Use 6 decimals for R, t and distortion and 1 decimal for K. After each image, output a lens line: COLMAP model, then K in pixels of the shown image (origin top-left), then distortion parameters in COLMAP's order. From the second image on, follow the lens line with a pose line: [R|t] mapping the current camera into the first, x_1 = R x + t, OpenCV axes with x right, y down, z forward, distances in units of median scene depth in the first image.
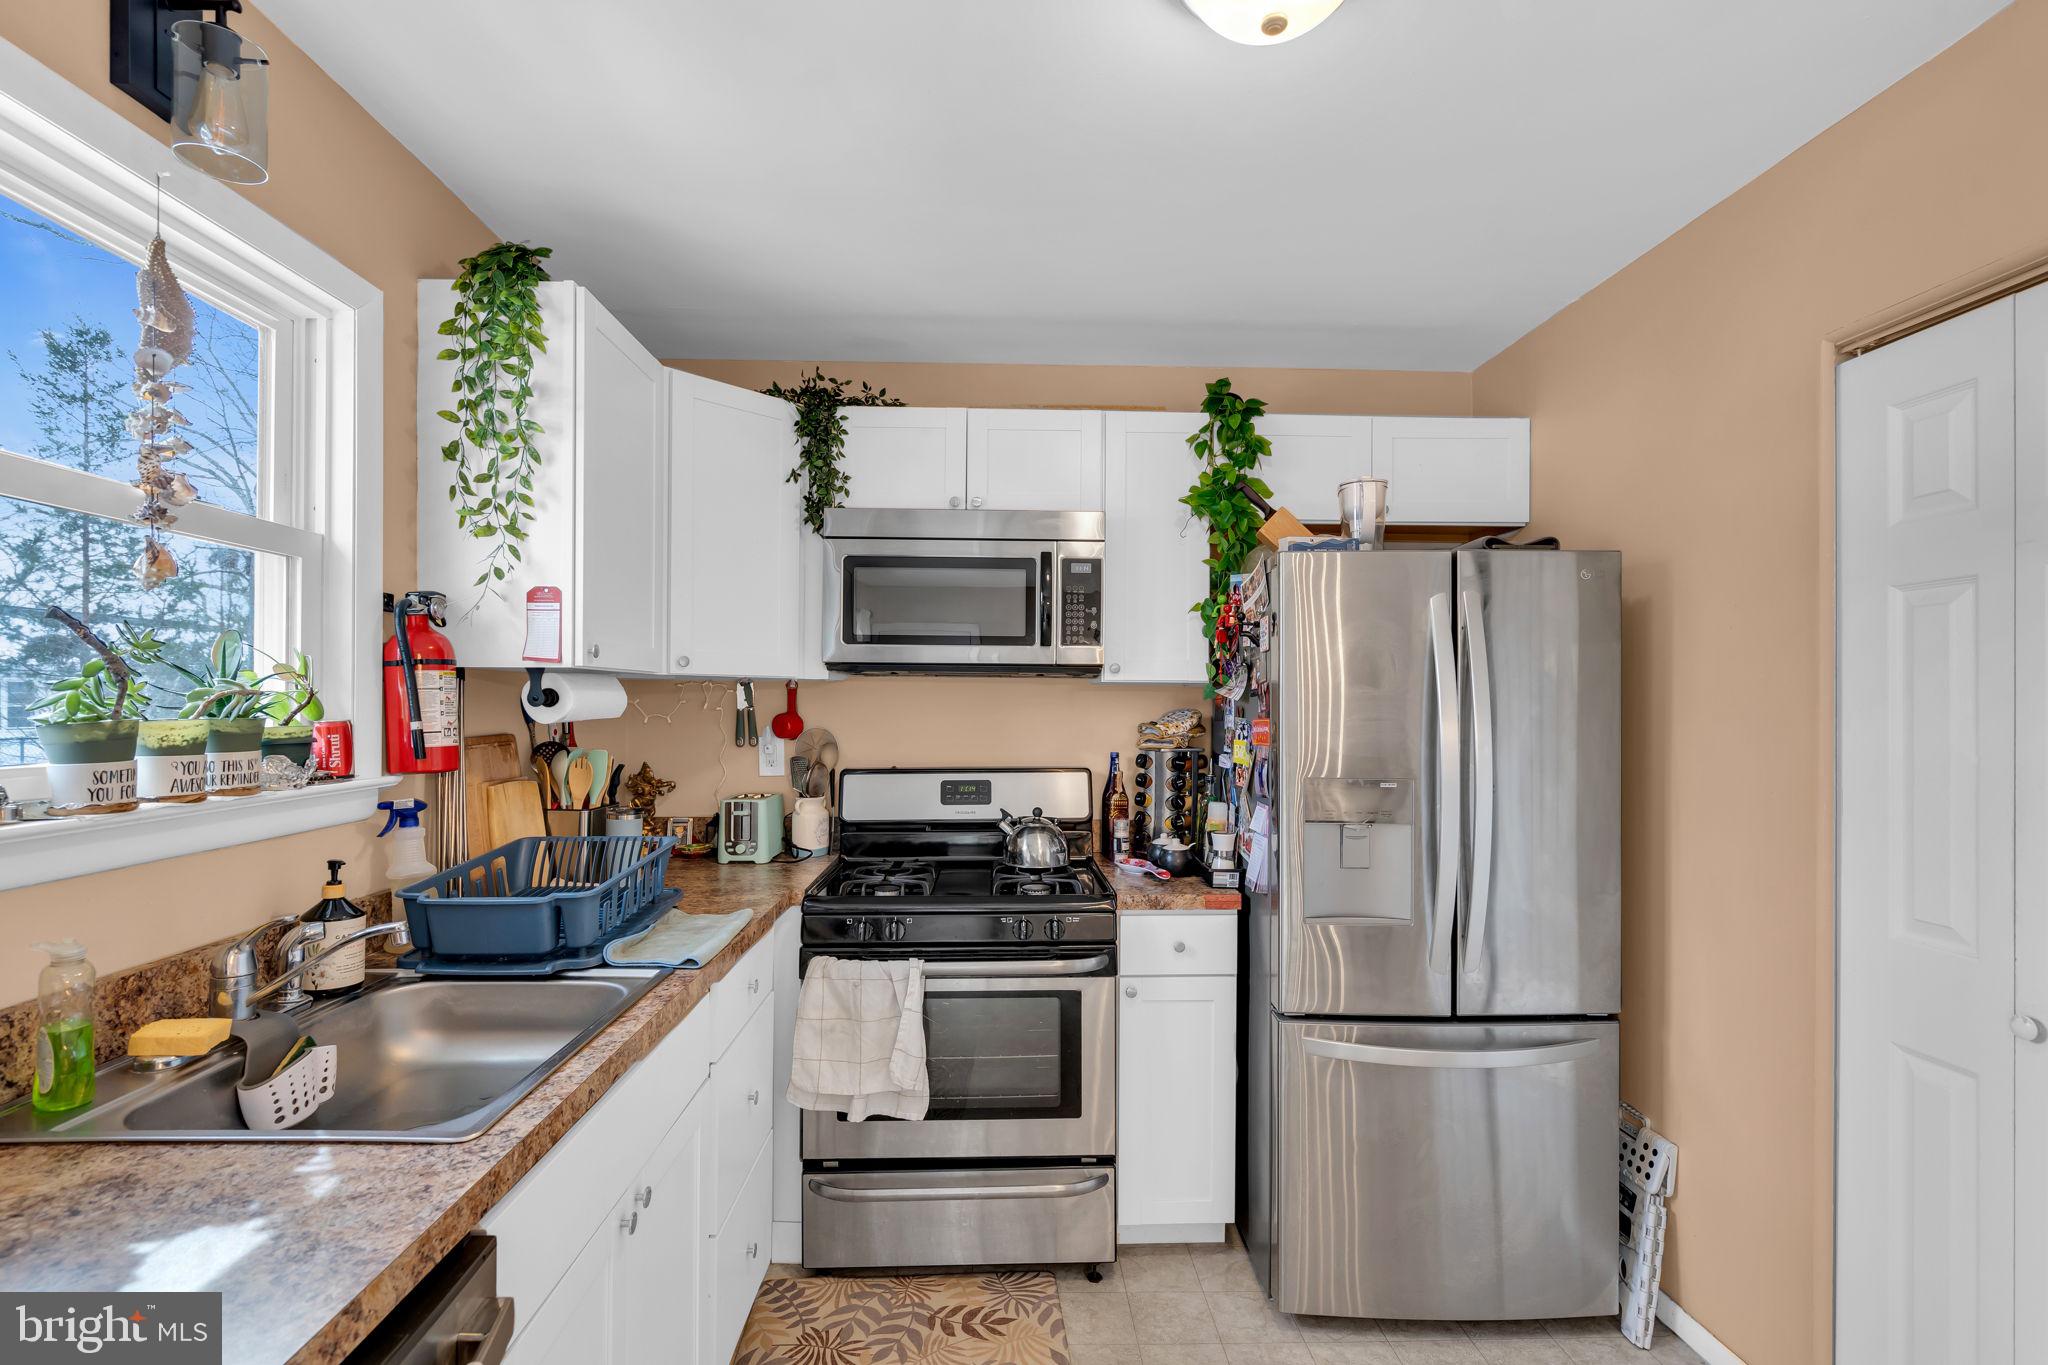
lens RADIAL K [[926.1, 0, 1021.7], [0, 926.1, 699.4], [0, 0, 1]] dist [-0.007166, 0.003261]
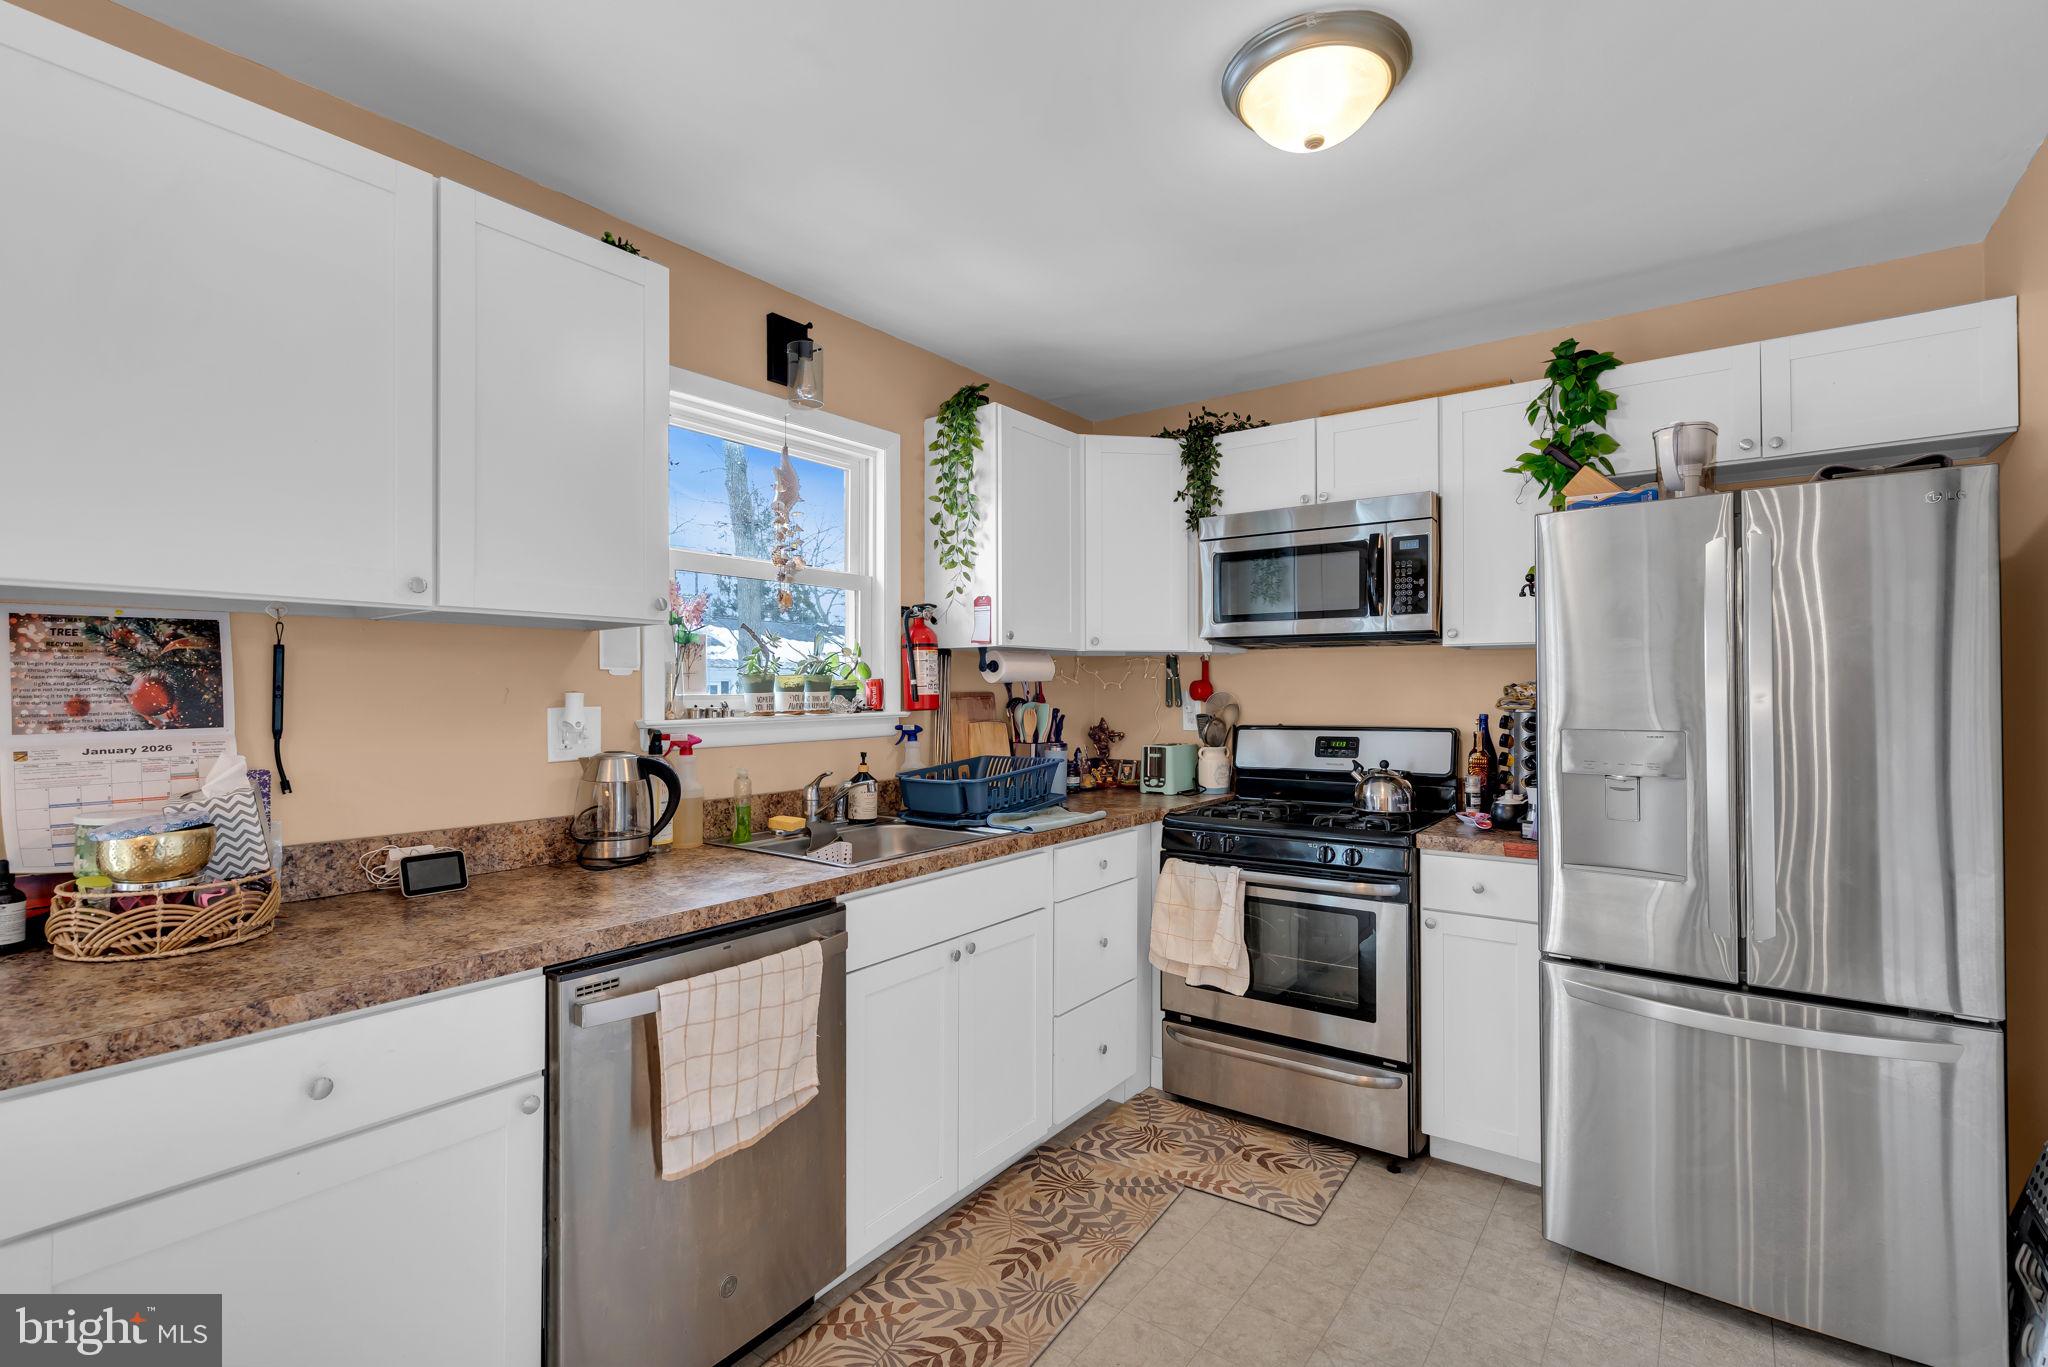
lens RADIAL K [[926.1, 0, 1033.8], [0, 926.1, 678.1], [0, 0, 1]] dist [-0.007166, 0.003261]
pose [[0.789200, -0.013957, -0.613977, 0.453646], [0.007878, 0.999890, -0.012604, 0.034285], [0.614085, 0.005110, 0.789223, -0.178000]]
